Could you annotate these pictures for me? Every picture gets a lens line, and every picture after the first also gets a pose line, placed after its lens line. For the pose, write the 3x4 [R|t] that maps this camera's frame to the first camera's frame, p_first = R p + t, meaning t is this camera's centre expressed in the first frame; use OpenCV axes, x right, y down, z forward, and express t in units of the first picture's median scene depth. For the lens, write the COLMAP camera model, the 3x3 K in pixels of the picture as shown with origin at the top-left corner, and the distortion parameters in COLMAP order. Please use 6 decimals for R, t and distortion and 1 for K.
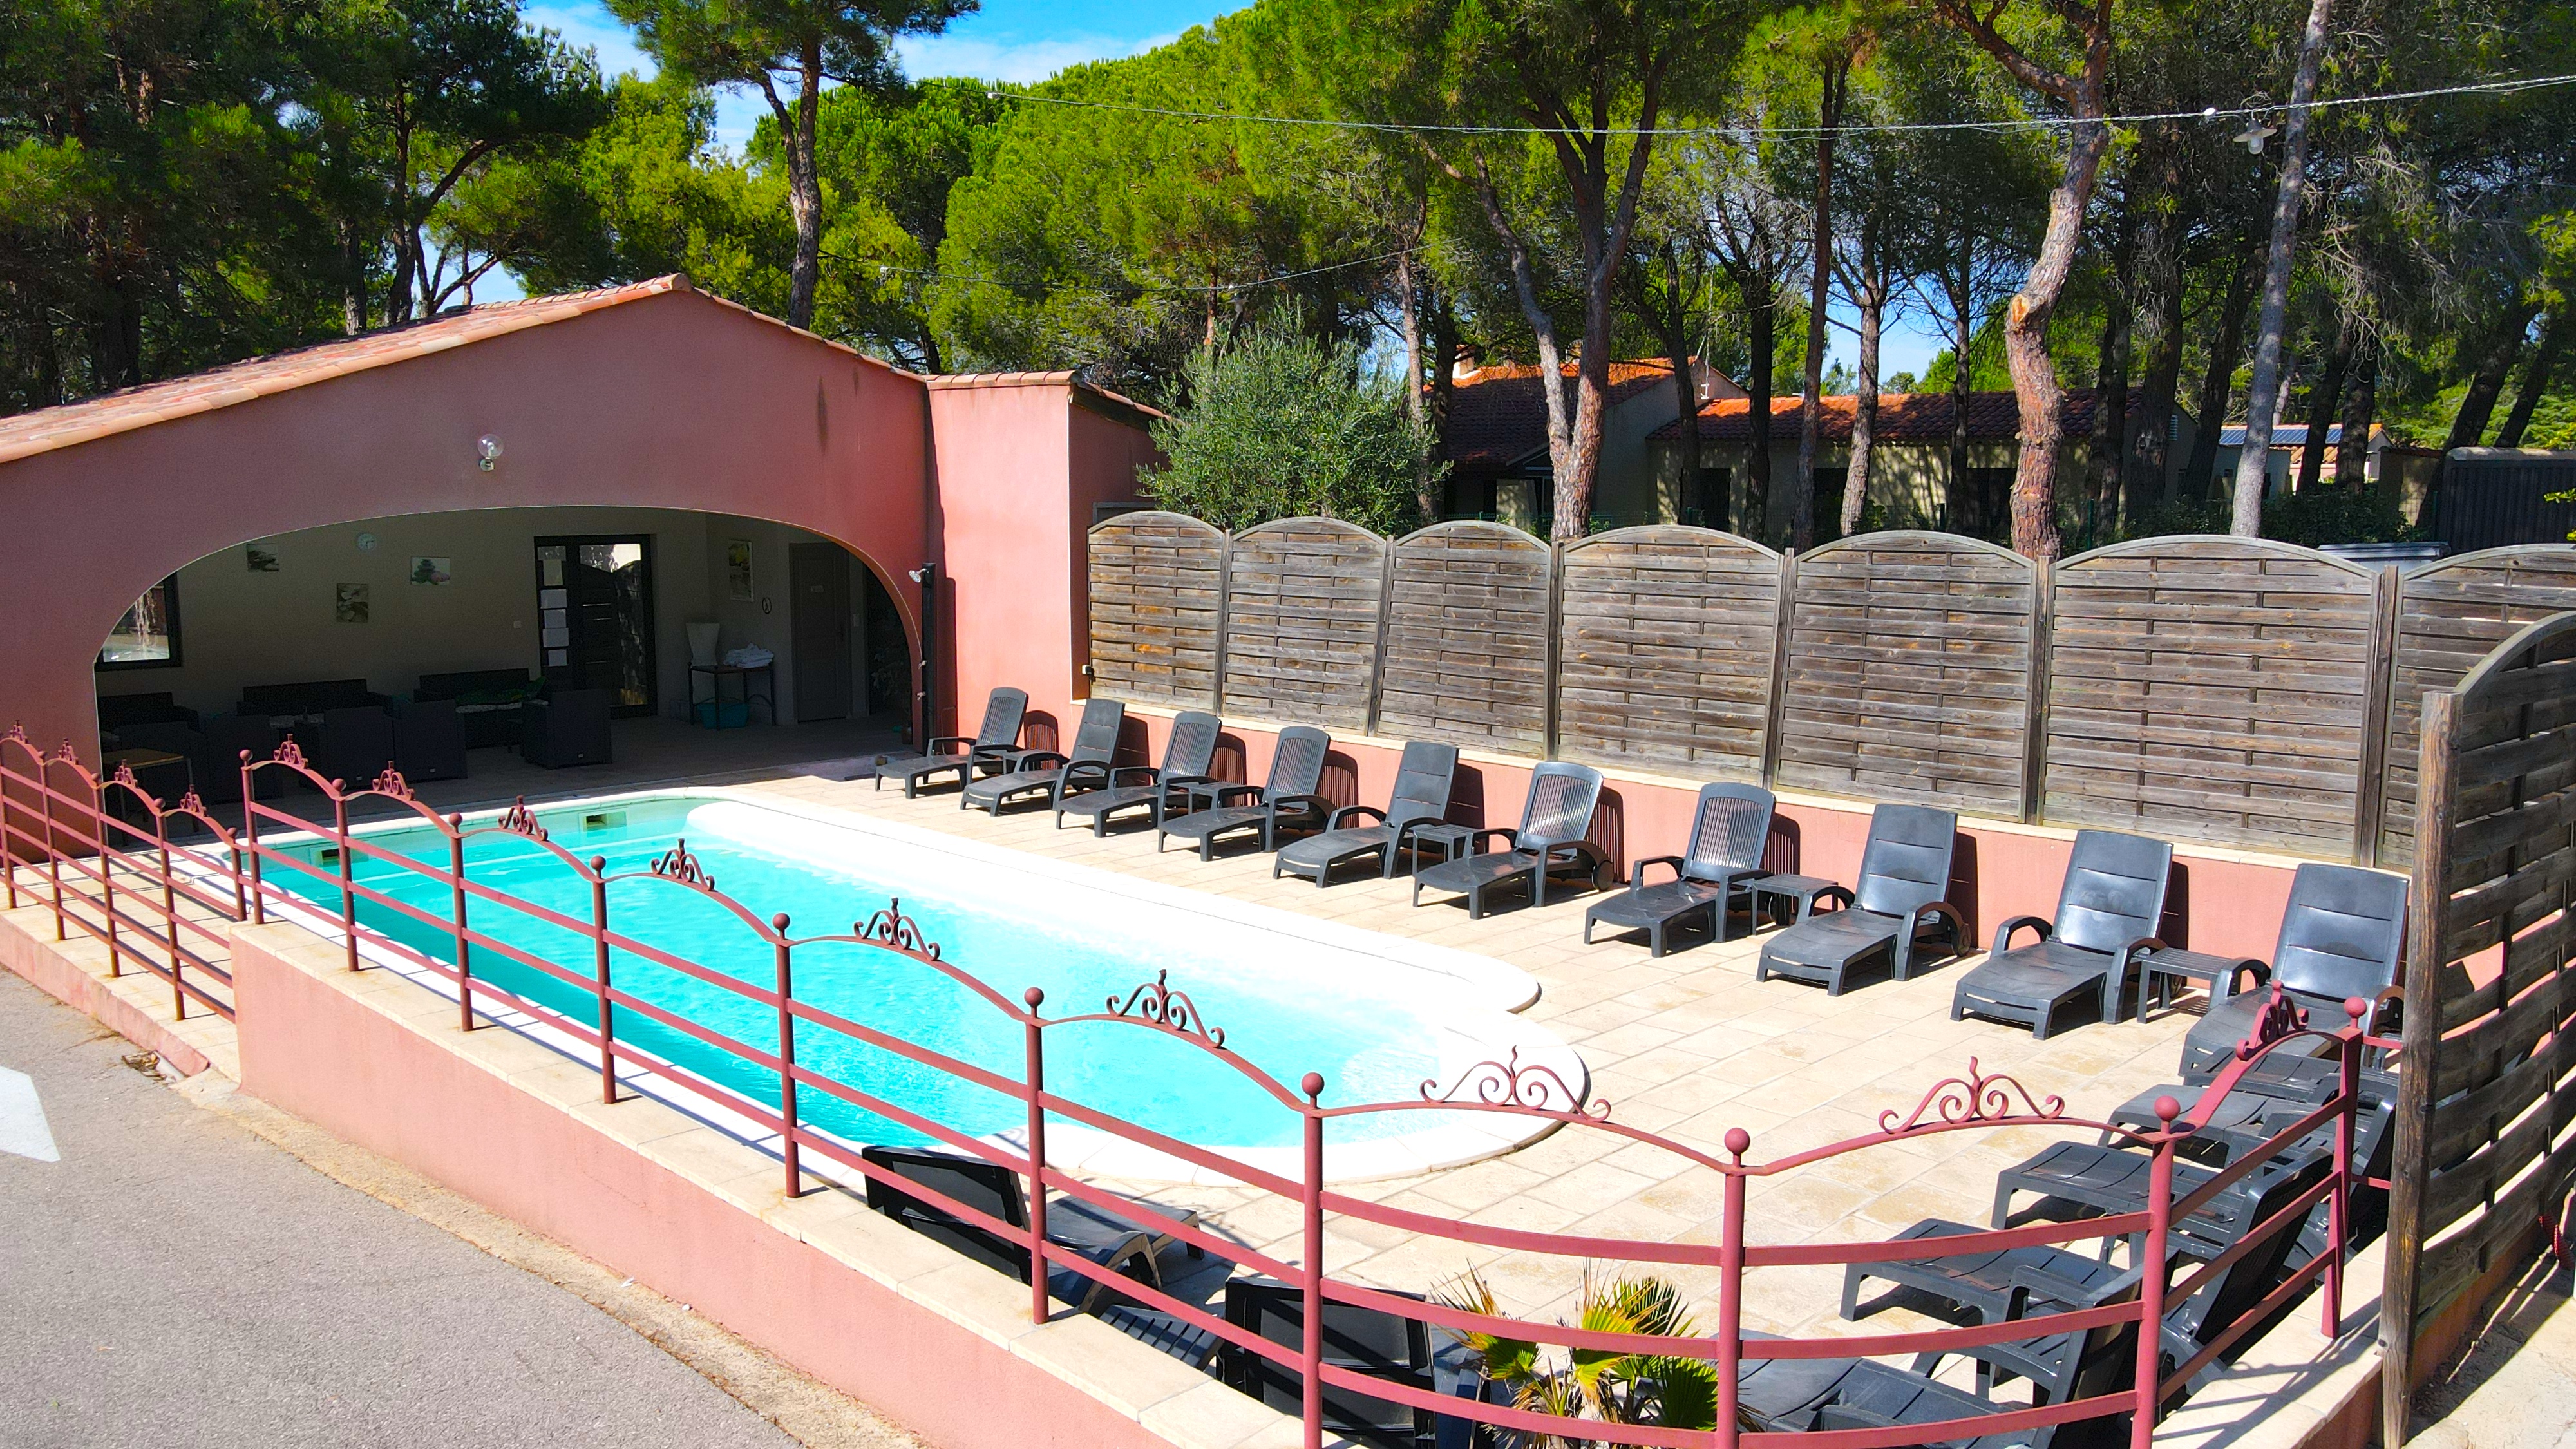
lens RADIAL K [[1901.0, 0, 1291.2], [0, 1901.0, 738.6], [0, 0, 1]] dist [-0.000539, 0.032262]
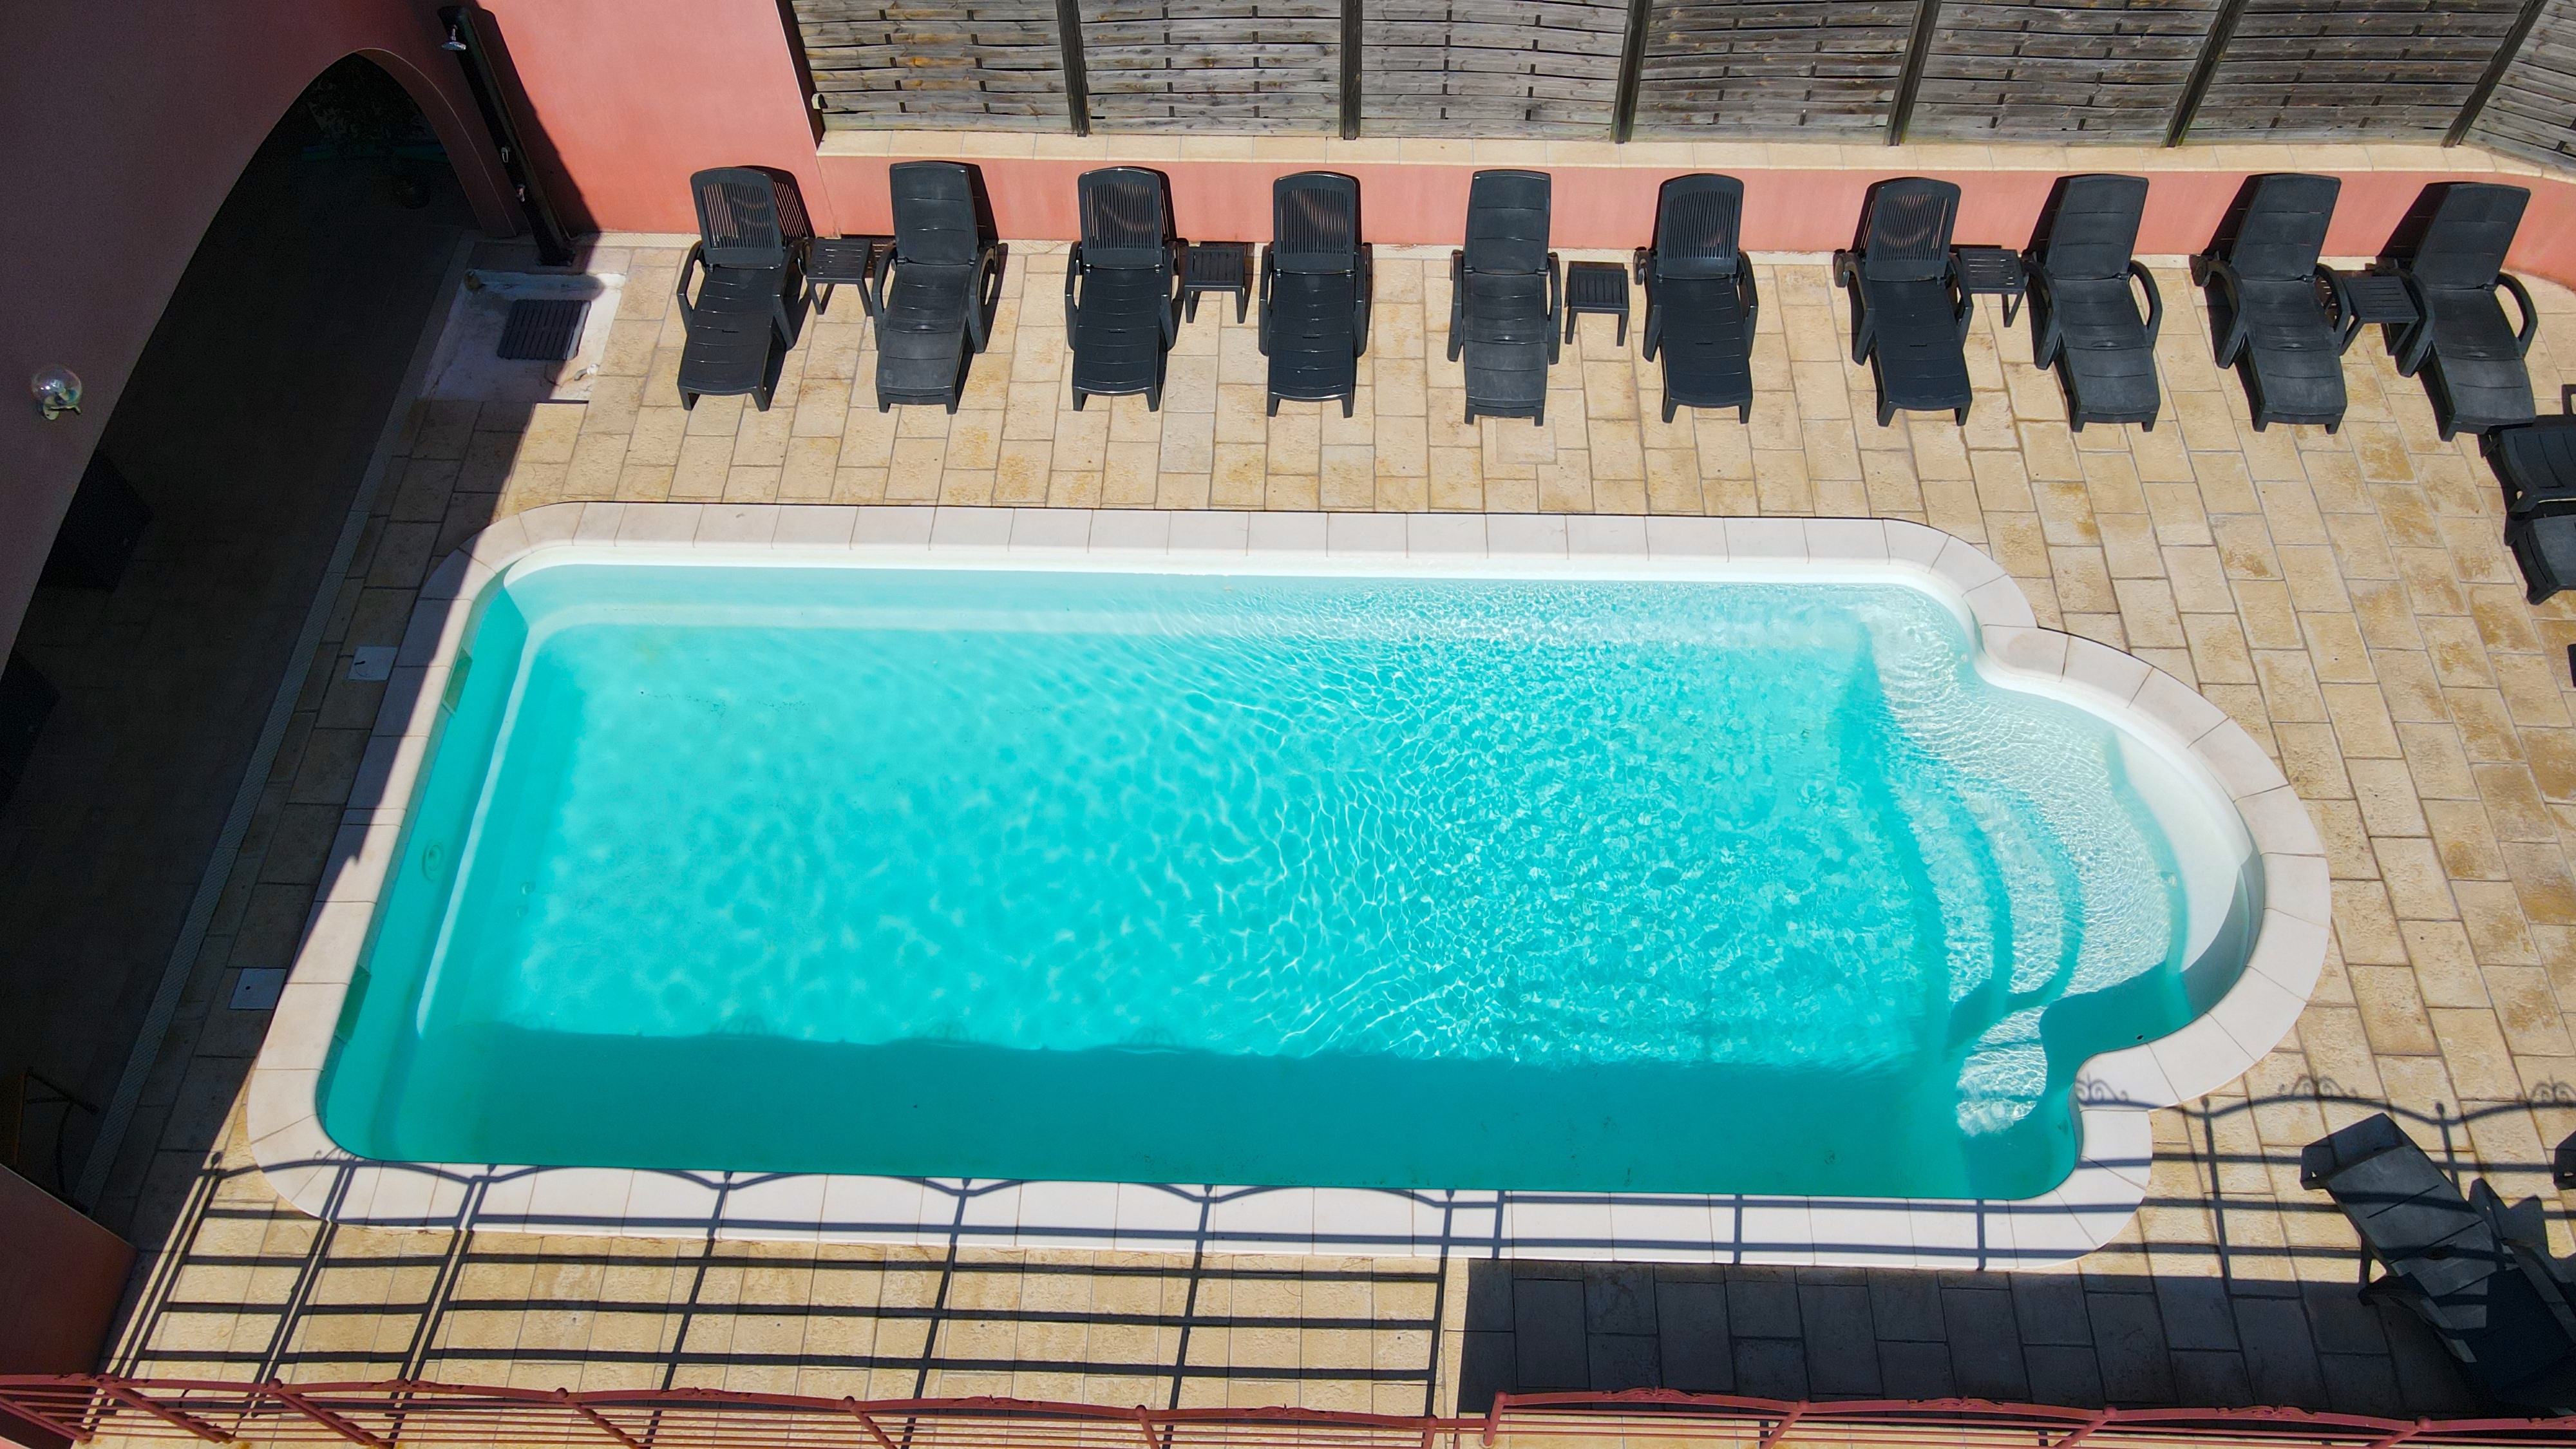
lens RADIAL K [[1901.0, 0, 1291.2], [0, 1901.0, 738.6], [0, 0, 1]] dist [-0.000539, 0.032262]
pose [[0.728411, -0.577727, 0.368306, -0.639813], [0.106122, 0.626211, 0.772398, -0.707252], [-0.676872, -0.523538, 0.517448, 0.650736]]
